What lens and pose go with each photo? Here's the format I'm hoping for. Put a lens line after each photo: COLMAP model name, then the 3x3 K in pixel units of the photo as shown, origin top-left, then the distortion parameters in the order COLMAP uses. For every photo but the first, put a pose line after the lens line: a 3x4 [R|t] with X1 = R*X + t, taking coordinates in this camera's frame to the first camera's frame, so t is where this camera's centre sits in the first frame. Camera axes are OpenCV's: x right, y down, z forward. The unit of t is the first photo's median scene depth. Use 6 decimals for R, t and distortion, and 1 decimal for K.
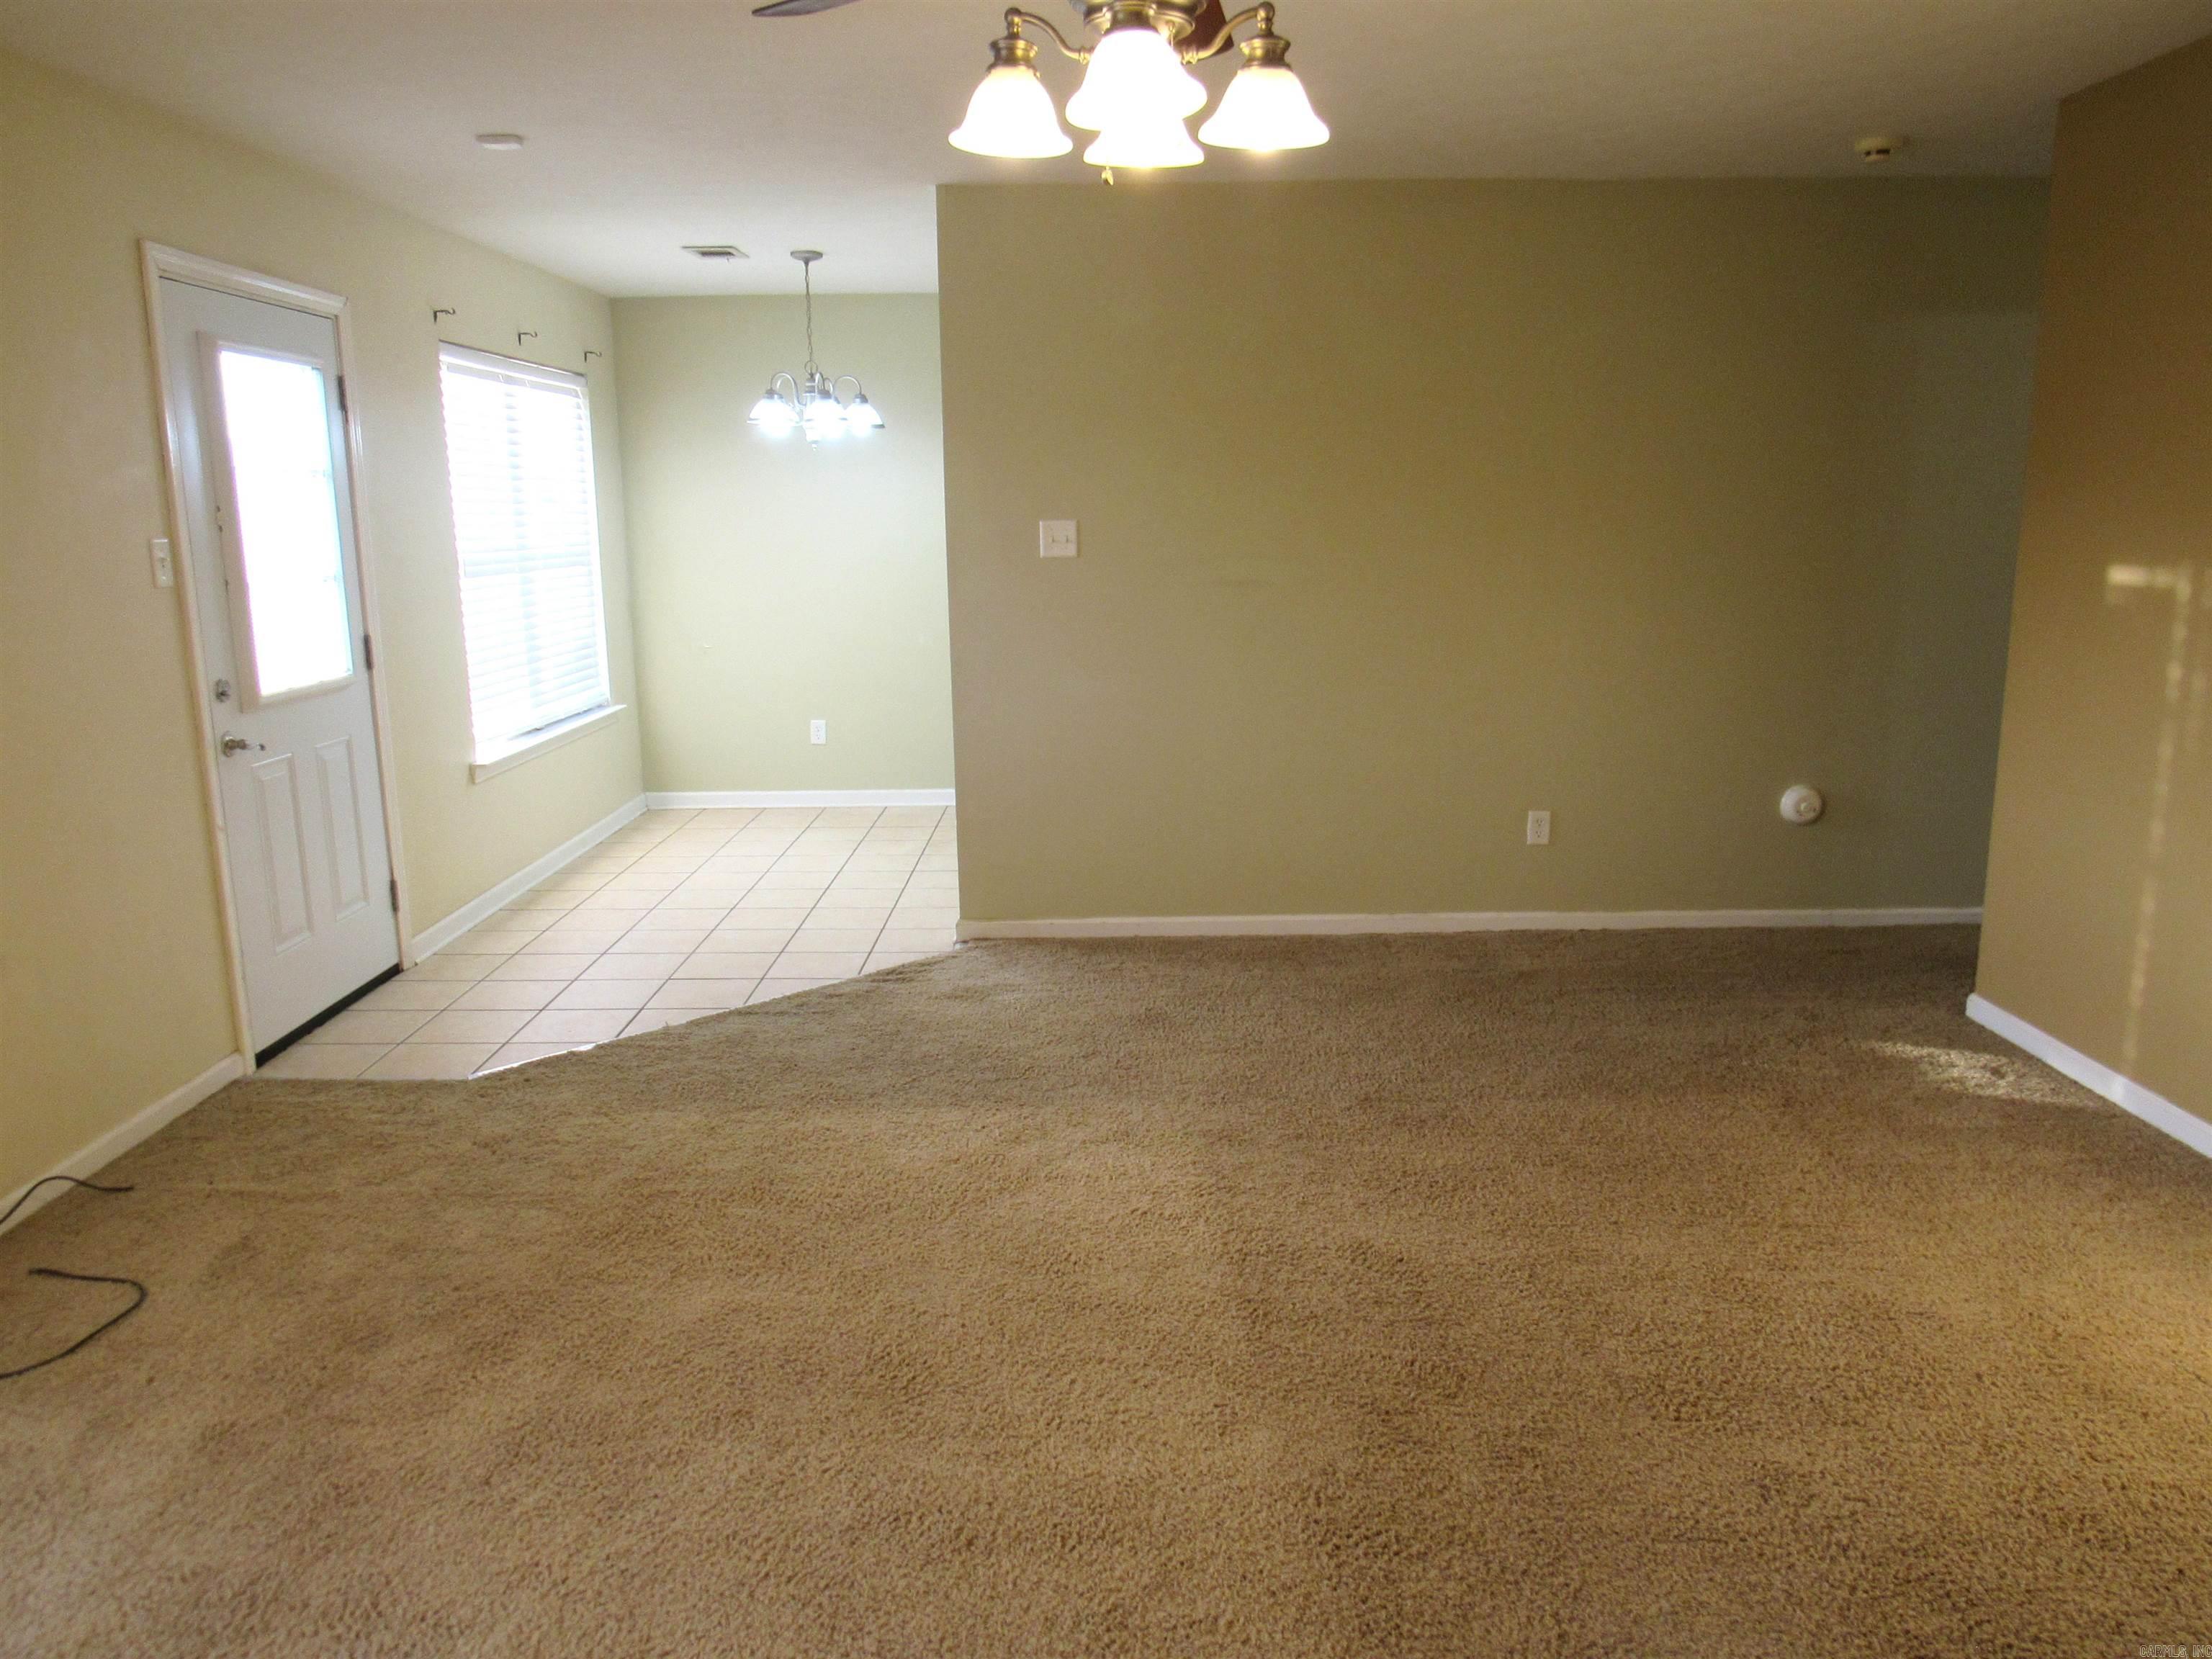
lens RADIAL K [[1590.2, 0, 1099.2], [0, 1590.2, 825.1], [0, 0, 1]] dist [-0.027783, 0.008027]
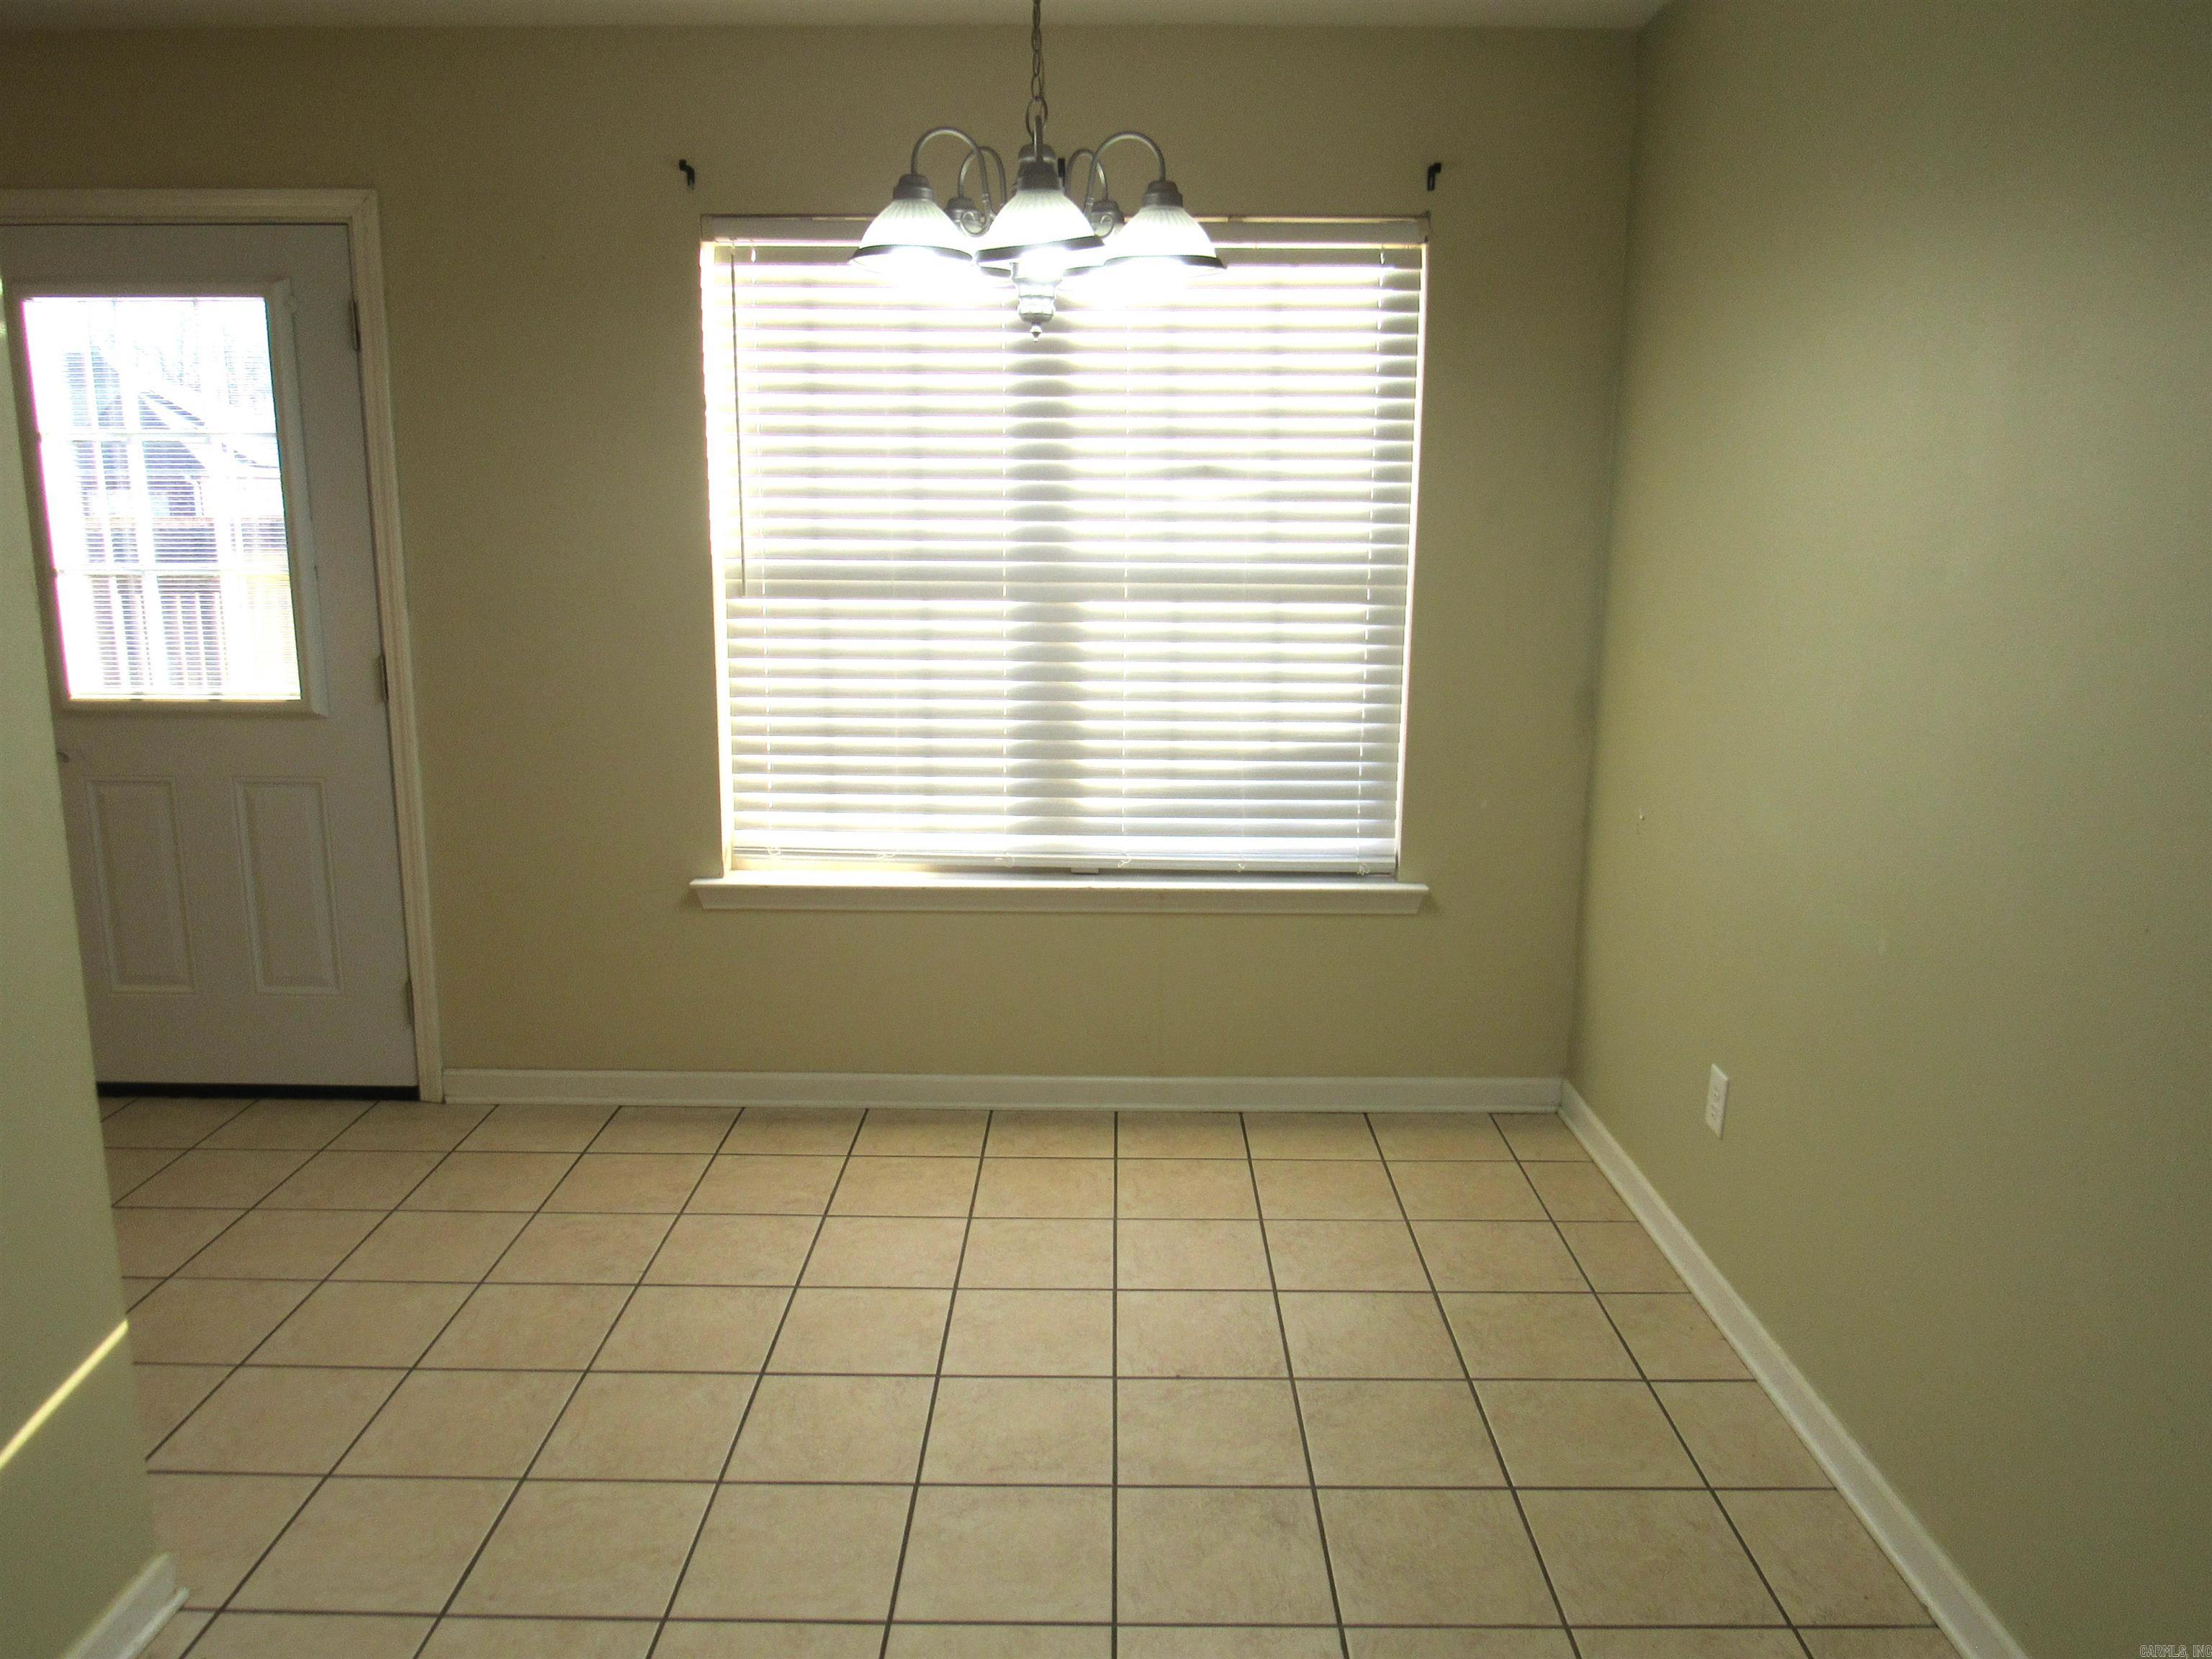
lens RADIAL K [[1590.2, 0, 1099.2], [0, 1590.2, 825.1], [0, 0, 1]] dist [-0.027783, 0.008027]
pose [[-0.012560, 0.234468, -0.972043, 0.337262], [-0.205264, 0.950812, 0.231999, -0.358515], [0.978626, 0.202439, 0.036186, 1.650182]]
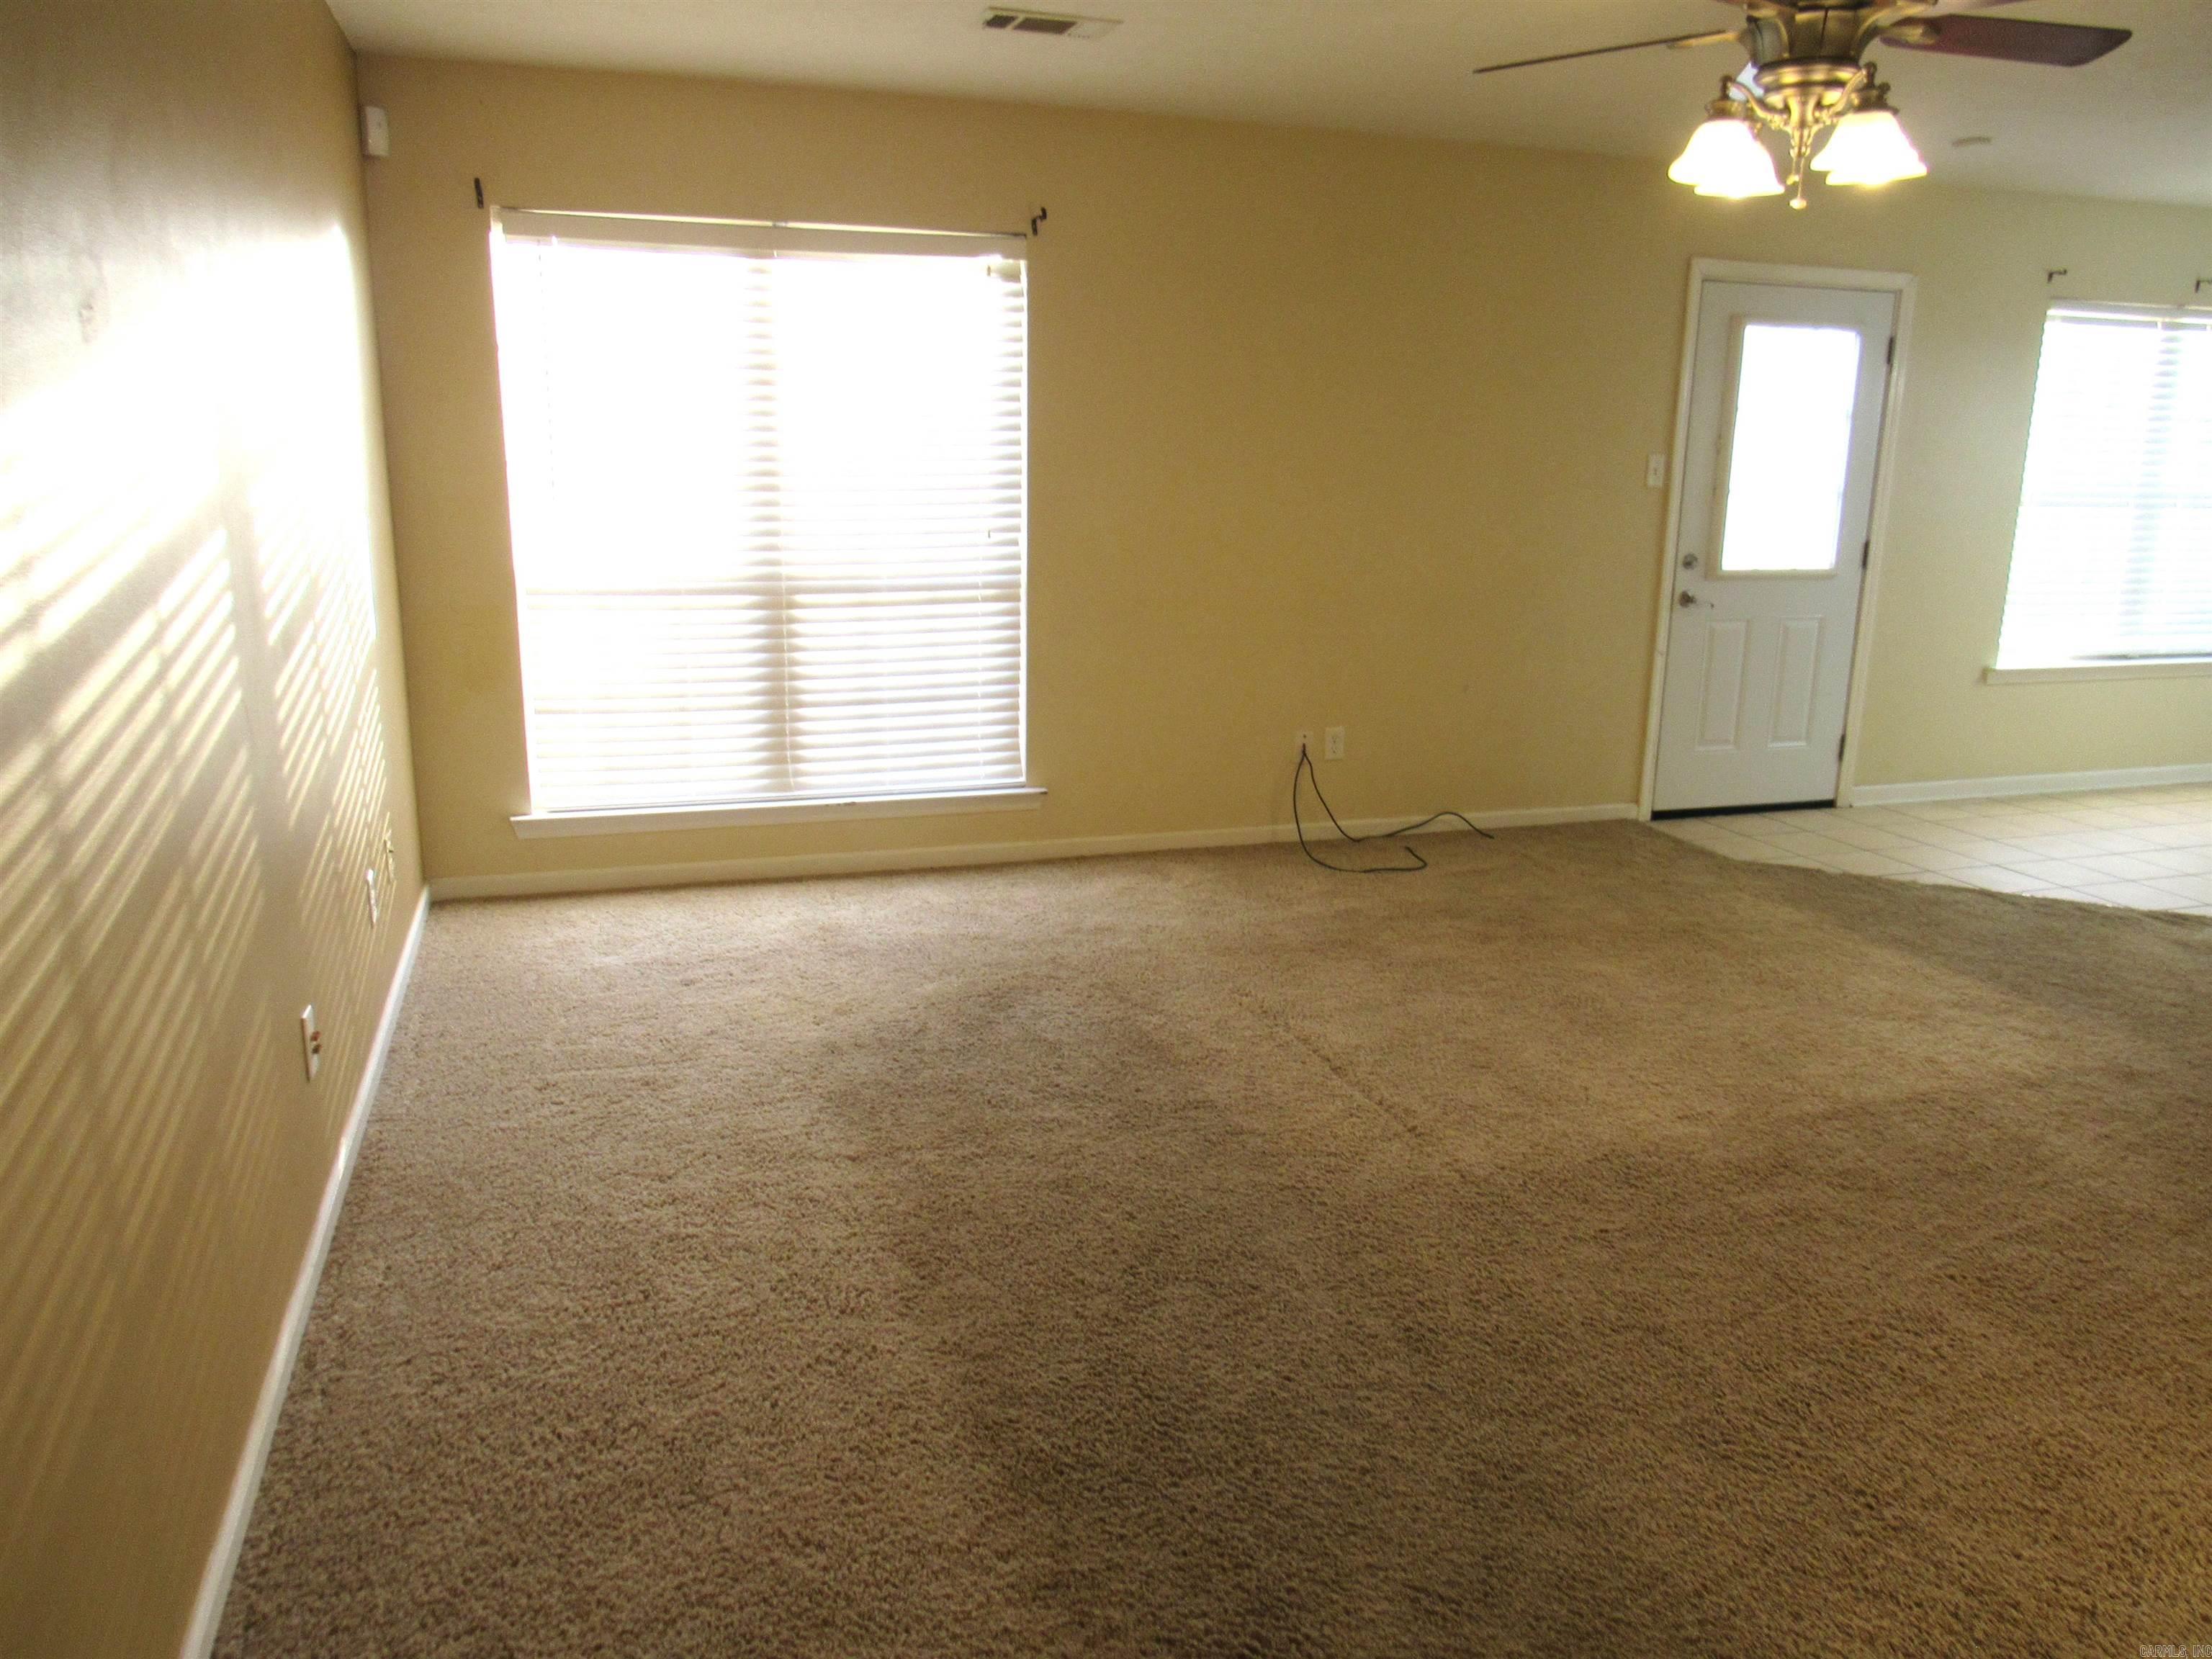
lens RADIAL K [[1525.0, 0, 1052.1], [0, 1525.0, 834.6], [0, 0, 1]] dist [-0.050376, -0.003065]
pose [[0.283909, 0.250592, -0.925527, 0.663711], [-0.199375, 0.959576, 0.198652, -0.001580], [0.937894, 0.128128, 0.322394, 0.024100]]
